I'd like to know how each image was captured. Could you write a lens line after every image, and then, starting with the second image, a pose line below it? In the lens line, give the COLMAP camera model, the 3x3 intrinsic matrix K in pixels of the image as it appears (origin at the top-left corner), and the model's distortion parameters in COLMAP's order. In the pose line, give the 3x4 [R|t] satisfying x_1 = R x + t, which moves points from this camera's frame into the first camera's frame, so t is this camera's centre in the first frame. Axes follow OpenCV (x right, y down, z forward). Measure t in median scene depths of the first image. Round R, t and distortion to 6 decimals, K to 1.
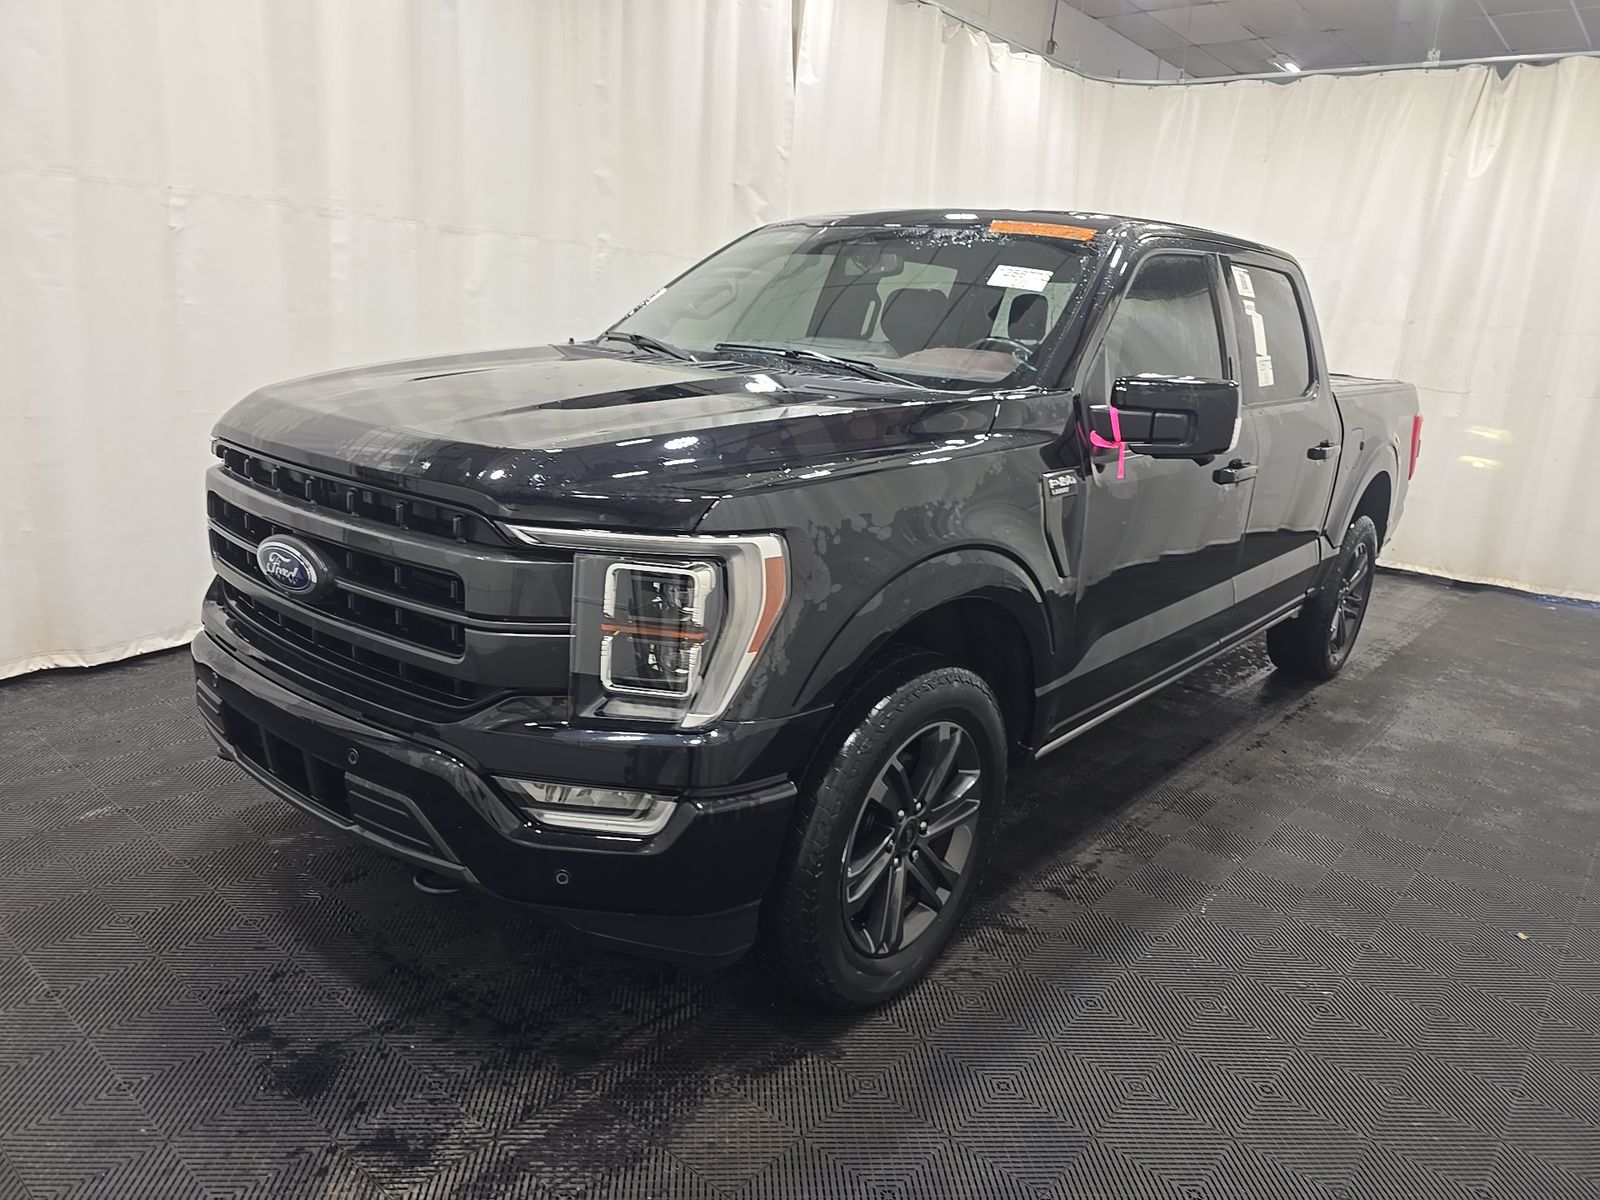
lens RADIAL K [[1087.8, 0, 800.0], [0, 1087.8, 600.0], [0, 0, 1]] dist [0.076642, -0.072315]
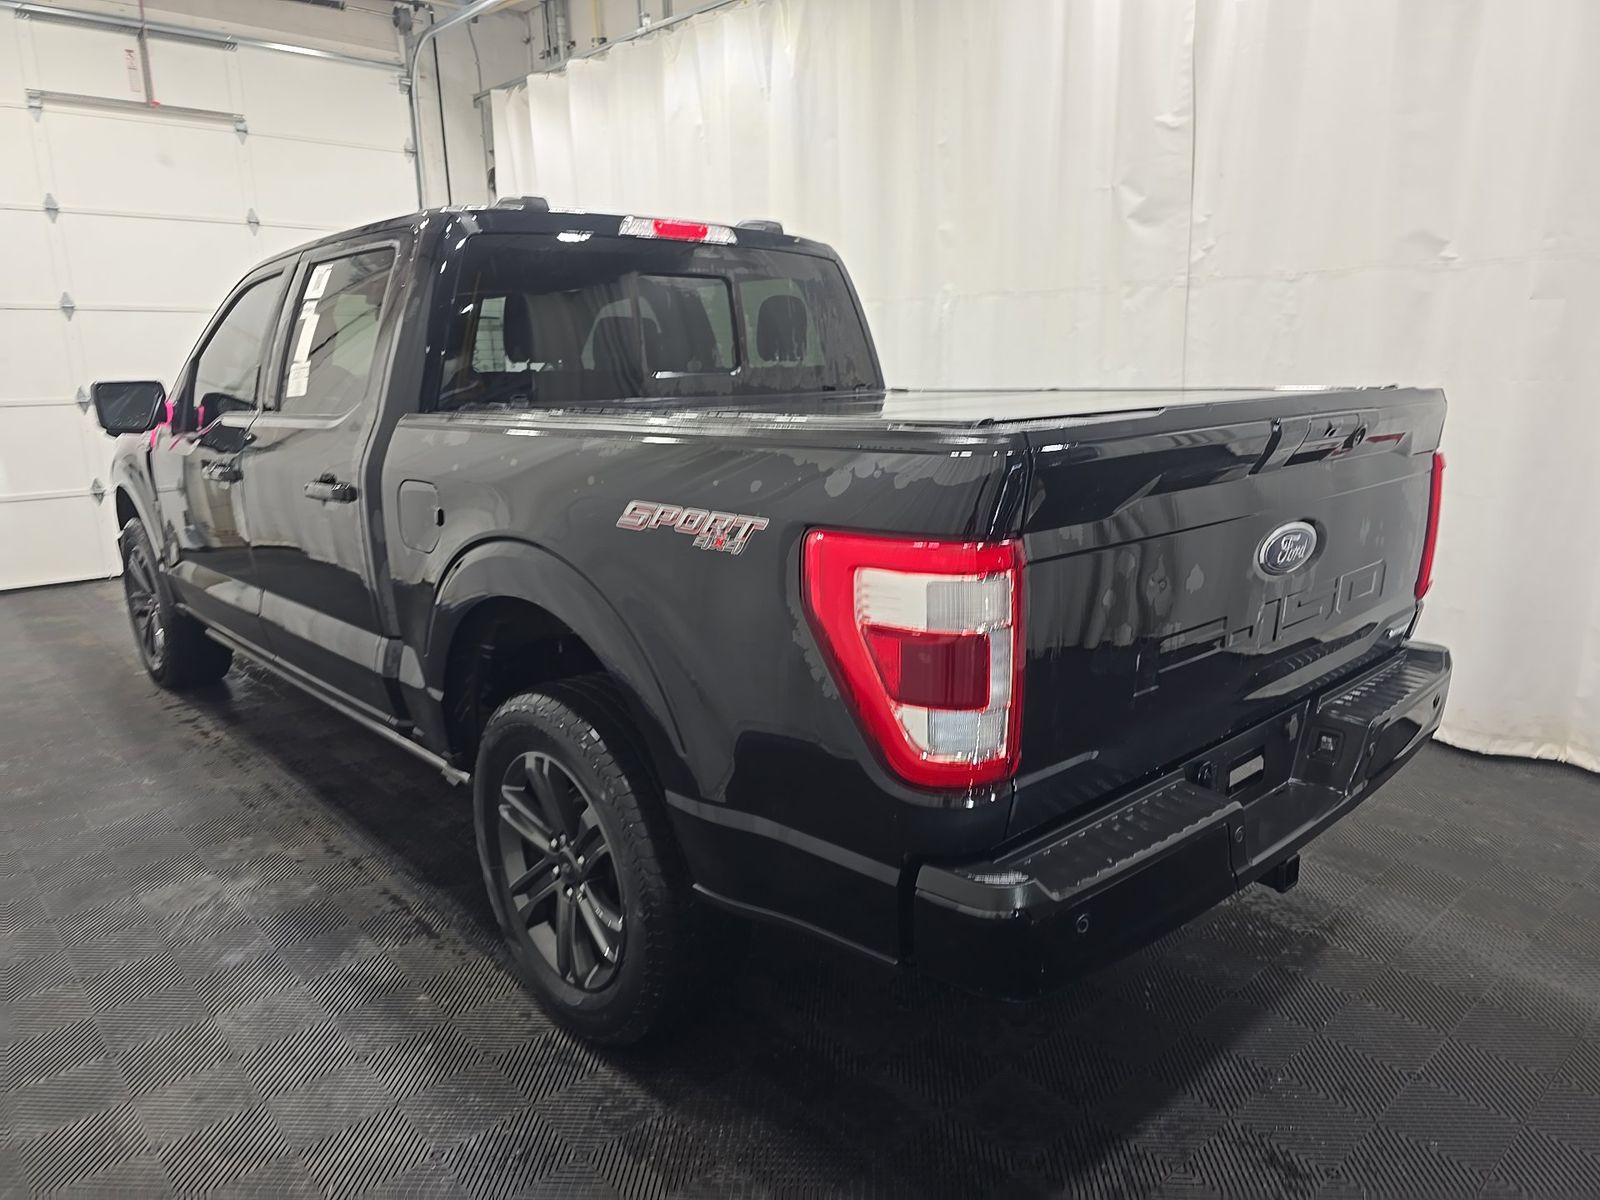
lens RADIAL K [[1071.9, 0, 800.0], [0, 1071.9, 600.0], [0, 0, 1]] dist [0.045236, -0.031708]
pose [[-0.140267, 0.148881, -0.978856, 0.851289], [-0.247470, 0.951980, 0.180255, -0.202534], [0.958688, 0.267522, -0.096688, 1.043037]]
